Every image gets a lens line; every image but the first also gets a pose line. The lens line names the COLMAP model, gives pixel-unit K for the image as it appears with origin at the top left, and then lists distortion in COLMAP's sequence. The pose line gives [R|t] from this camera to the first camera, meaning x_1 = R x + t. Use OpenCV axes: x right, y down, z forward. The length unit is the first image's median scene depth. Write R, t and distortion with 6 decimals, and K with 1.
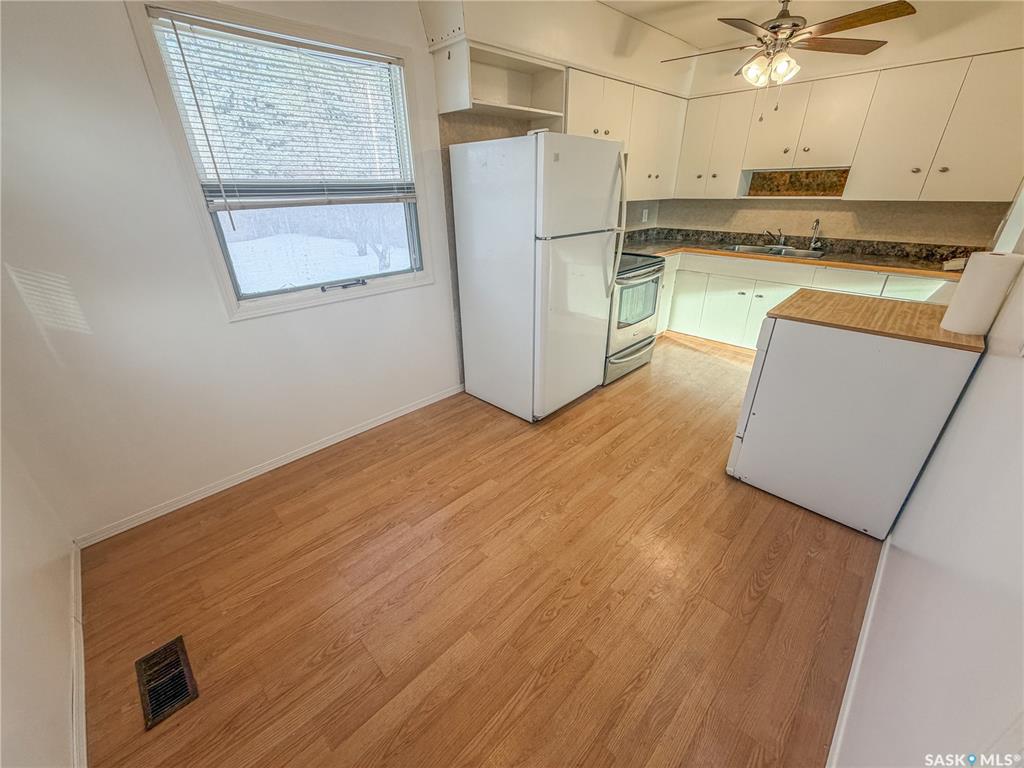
lens RADIAL K [[409.1, 0, 513.9], [0, 409.1, 384.3], [0, 0, 1]] dist [0.001117, -0.000391]
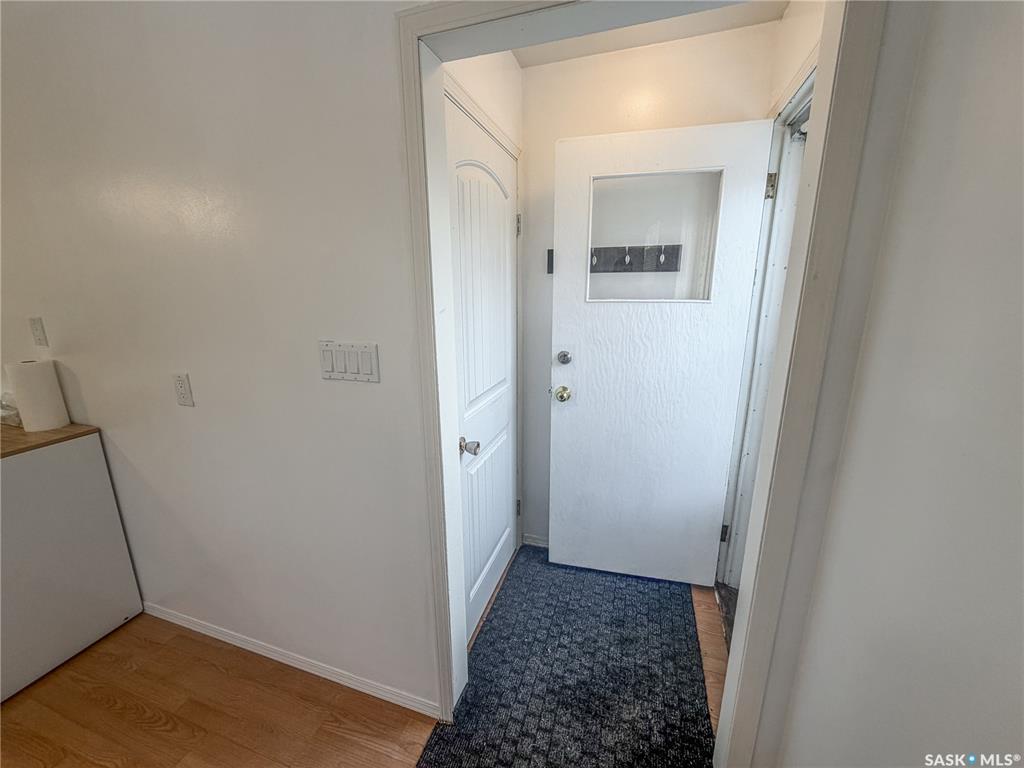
lens RADIAL K [[409.1, 0, 511.4], [0, 409.1, 386.2], [0, 0, 1]] dist [0.001117, -0.000391]
pose [[-0.454497, -0.196554, 0.868792, -0.340524], [0.396547, 0.828720, 0.394936, -0.142236], [-0.797611, 0.524014, -0.298708, 0.240837]]
